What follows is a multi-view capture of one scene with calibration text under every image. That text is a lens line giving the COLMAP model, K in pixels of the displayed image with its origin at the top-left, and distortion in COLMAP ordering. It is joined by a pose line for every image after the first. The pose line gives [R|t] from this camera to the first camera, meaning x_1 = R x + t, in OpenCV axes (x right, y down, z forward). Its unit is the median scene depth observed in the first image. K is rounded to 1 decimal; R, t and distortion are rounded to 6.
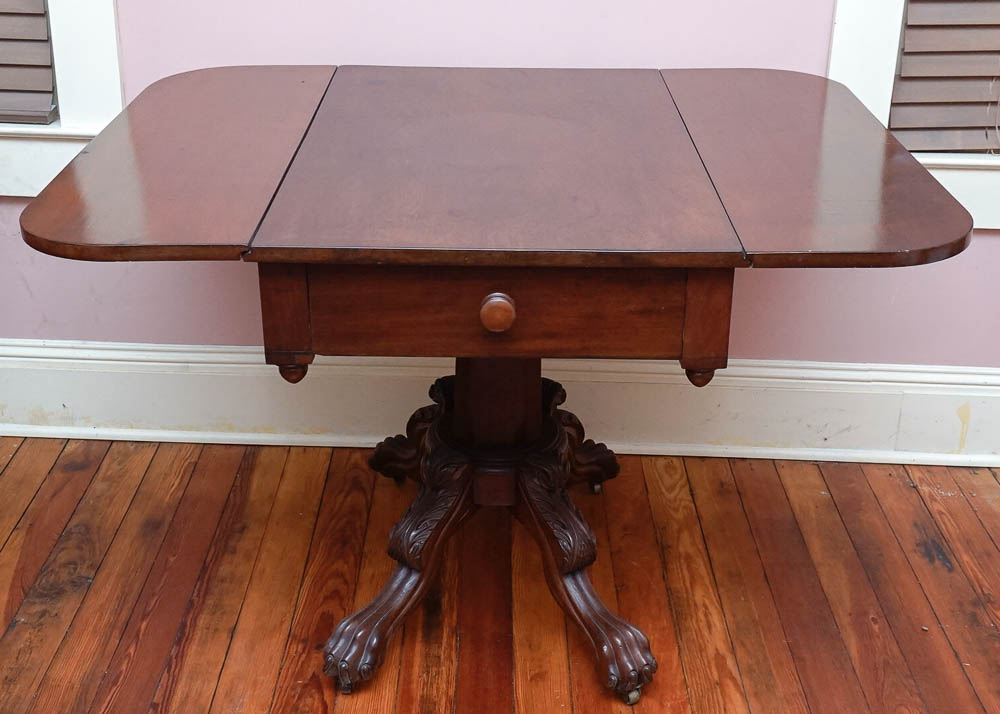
lens RADIAL K [[1338.8, 0, 504.7], [0, 1338.8, 315.9], [0, 0, 1]] dist [0.015273, 0.005327]
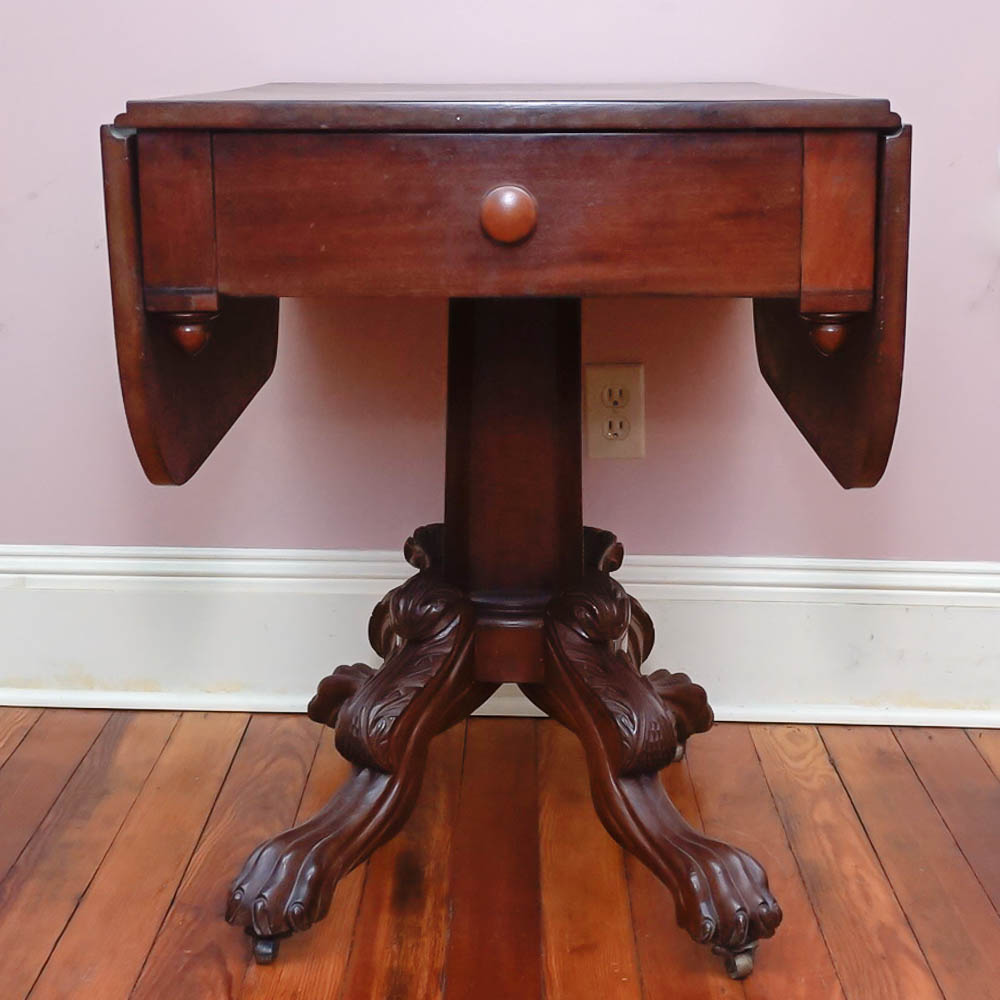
lens RADIAL K [[2104.2, 0, 500.0], [0, 2104.2, 500.0], [0, 0, 1]] dist [0.006336, -0.131649]
pose [[0.999844, -0.009192, -0.015074, 0.003193], [0.005874, 0.978323, -0.207000, 0.241143], [0.016650, 0.206880, 0.978225, 0.032320]]
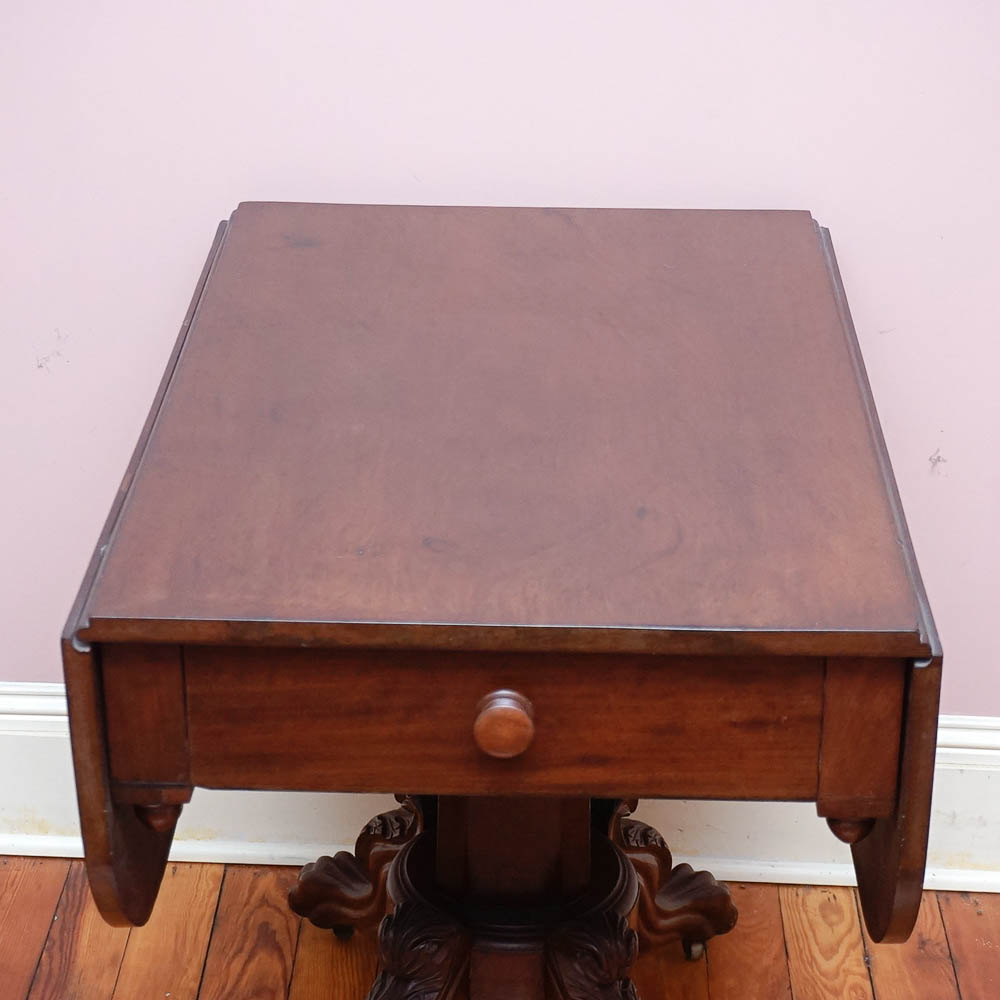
lens RADIAL K [[2677.5, 0, 500.0], [0, 2677.5, 500.0], [0, 0, 1]] dist [-0.001566, -0.095826]
pose [[0.999639, 0.007903, -0.025682, 0.016033], [-0.007471, 0.999830, 0.016859, -0.086241], [0.025811, -0.016661, 0.999528, -0.126747]]
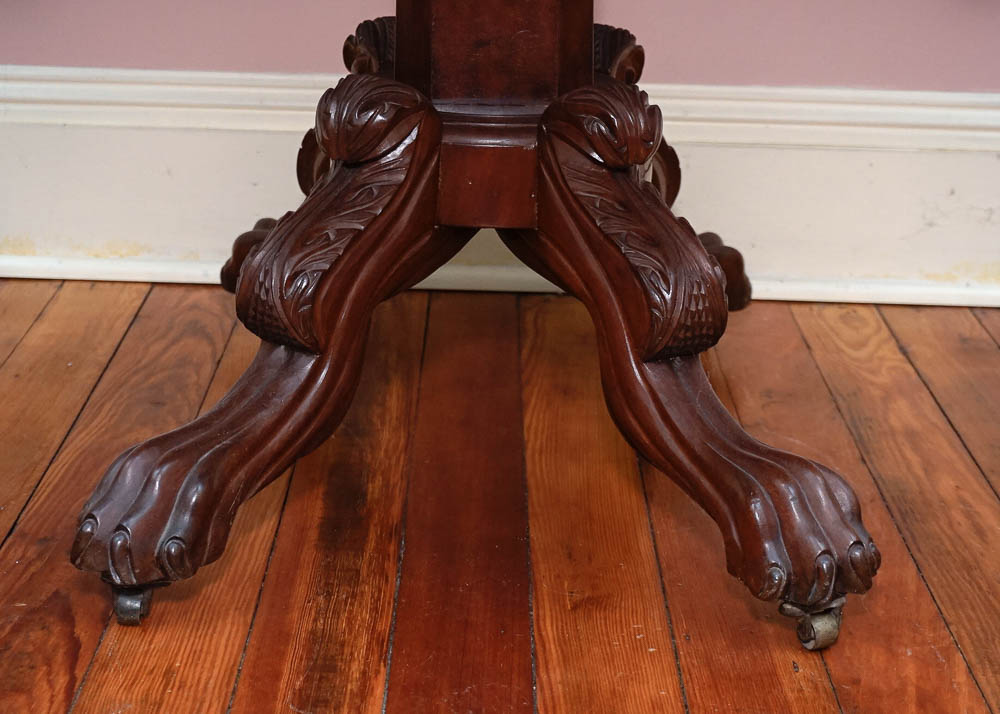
lens RADIAL K [[2008.9, 0, 497.6], [0, 2008.9, 391.4], [0, 0, 1]] dist [0.004818, 0.045277]
pose [[0.999999, 0.001078, -0.000817, -0.003500], [-0.001136, 0.997253, -0.074062, 0.225099], [0.000735, 0.074063, 0.997253, 0.330695]]
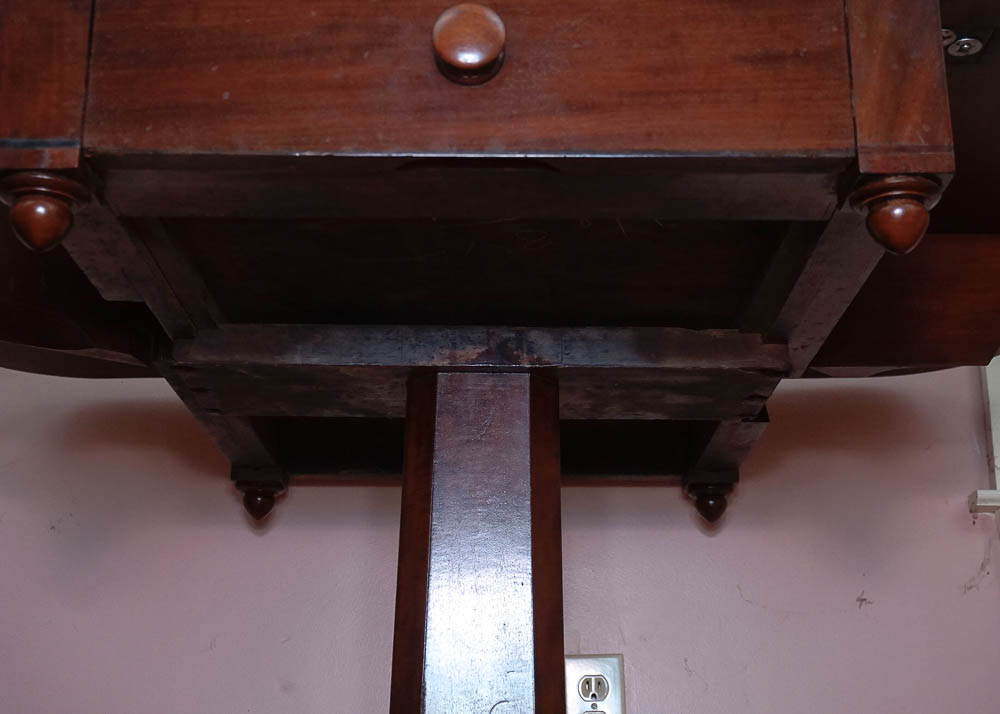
lens RADIAL K [[1478.0, 0, 500.0], [0, 1478.0, 357.0], [0, 0, 1]] dist [0.045226, 0.057776]
pose [[0.999974, -0.007164, -0.000841, 0.003832], [0.004870, 0.756492, -0.653985, 0.313406], [0.005322, 0.653964, 0.756507, 0.470765]]
